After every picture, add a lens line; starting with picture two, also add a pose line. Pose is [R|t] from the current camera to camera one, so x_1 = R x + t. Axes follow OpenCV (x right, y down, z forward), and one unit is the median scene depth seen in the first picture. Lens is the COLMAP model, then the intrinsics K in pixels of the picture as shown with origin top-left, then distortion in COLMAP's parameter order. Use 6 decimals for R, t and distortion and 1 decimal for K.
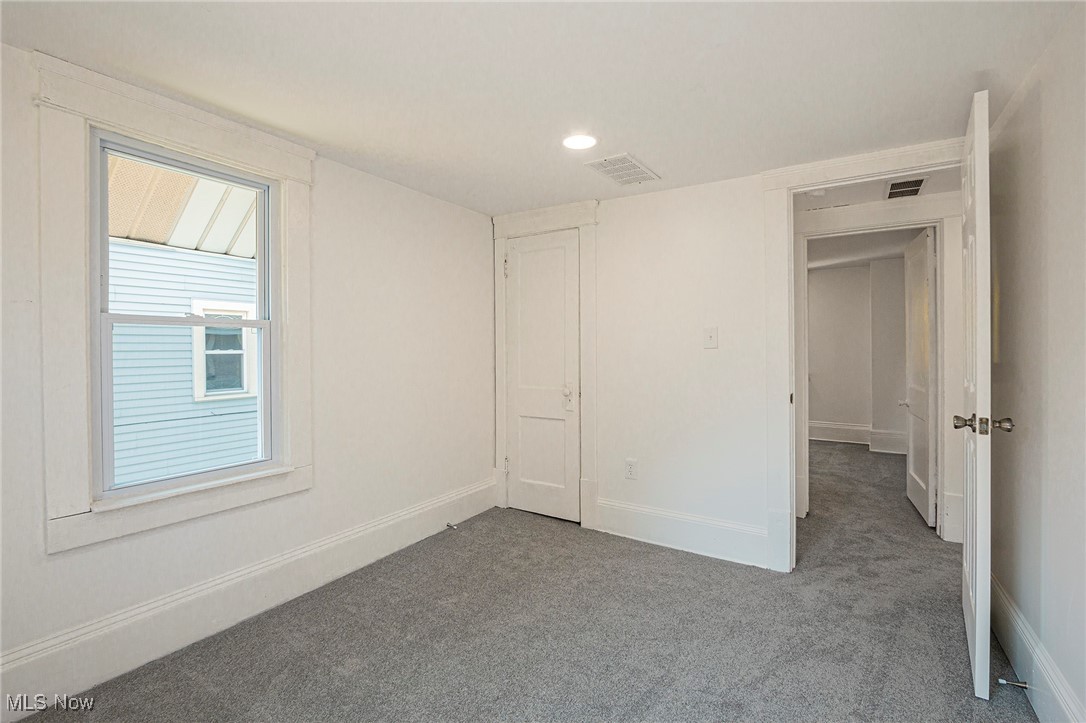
lens RADIAL K [[494.1, 0, 545.5], [0, 494.1, 350.1], [0, 0, 1]] dist [-0.026954, 0.005140]
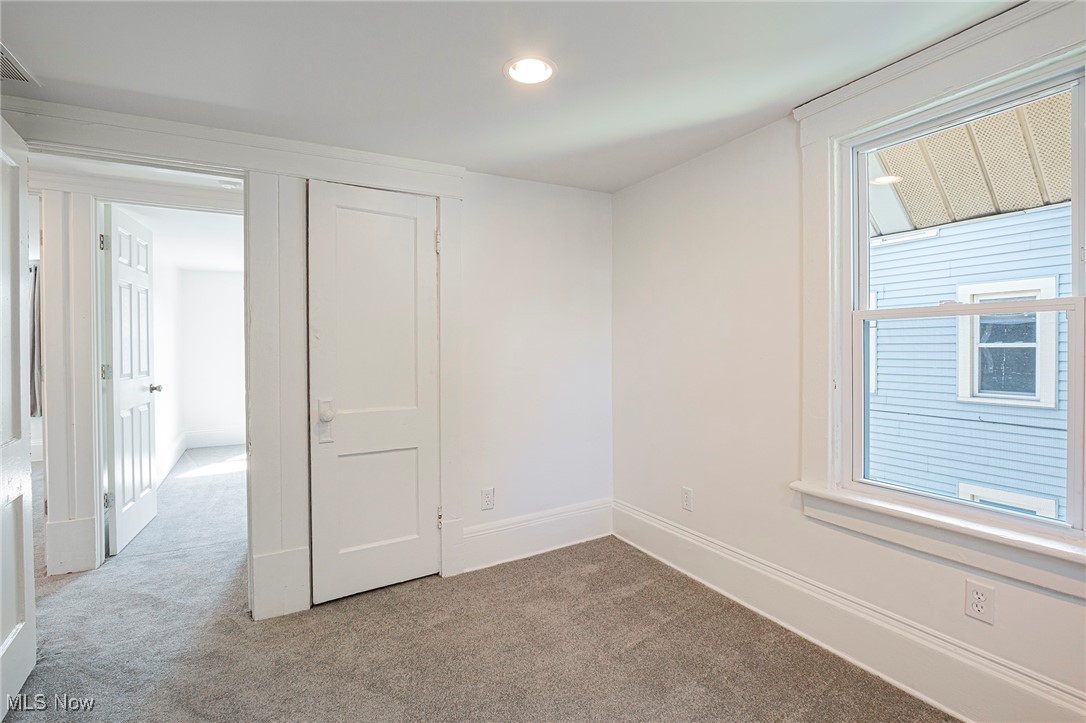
lens RADIAL K [[494.1, 0, 545.5], [0, 494.1, 350.1], [0, 0, 1]] dist [-0.026954, 0.005140]
pose [[-0.506112, 0.013288, -0.862365, 0.401539], [0.001376, 0.999892, 0.014600, -0.000631], [0.862467, 0.006203, -0.506076, 0.761950]]
